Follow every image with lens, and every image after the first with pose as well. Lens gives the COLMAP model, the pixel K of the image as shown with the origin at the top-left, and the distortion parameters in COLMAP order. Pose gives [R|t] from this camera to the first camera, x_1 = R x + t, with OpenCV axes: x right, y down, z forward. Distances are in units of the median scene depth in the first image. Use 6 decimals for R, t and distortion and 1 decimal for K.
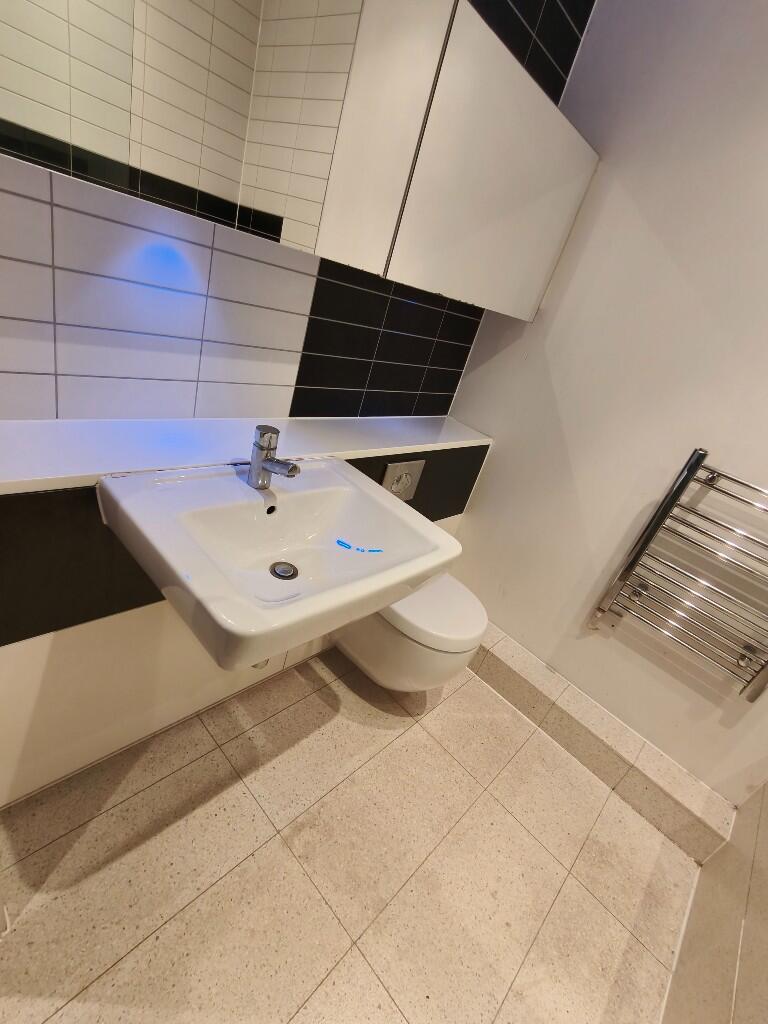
lens RADIAL K [[471.8, 0, 384.0], [0, 471.8, 512.0], [0, 0, 1]] dist [-0.000206, 0.007198]
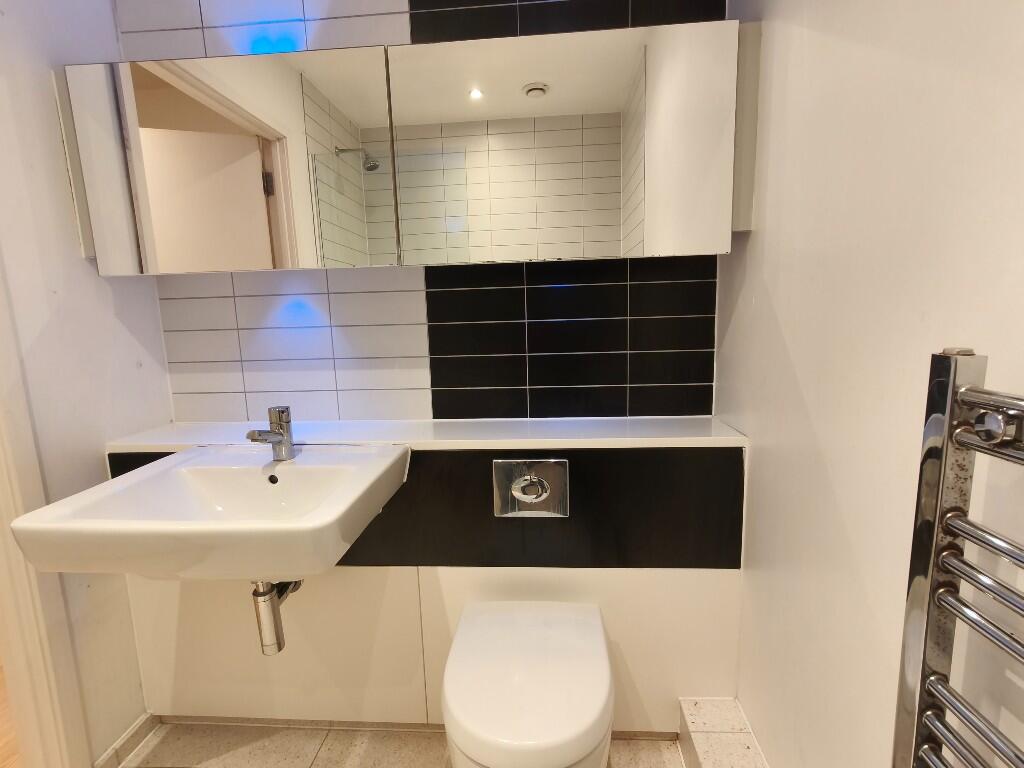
lens RADIAL K [[471.8, 0, 512.0], [0, 471.8, 384.0], [0, 0, 1]] dist [-0.000206, 0.007198]
pose [[0.605362, -0.072371, -0.792653, 0.757833], [-0.153085, 0.966679, -0.205173, -0.091944], [0.781090, 0.245548, 0.574112, 0.550262]]
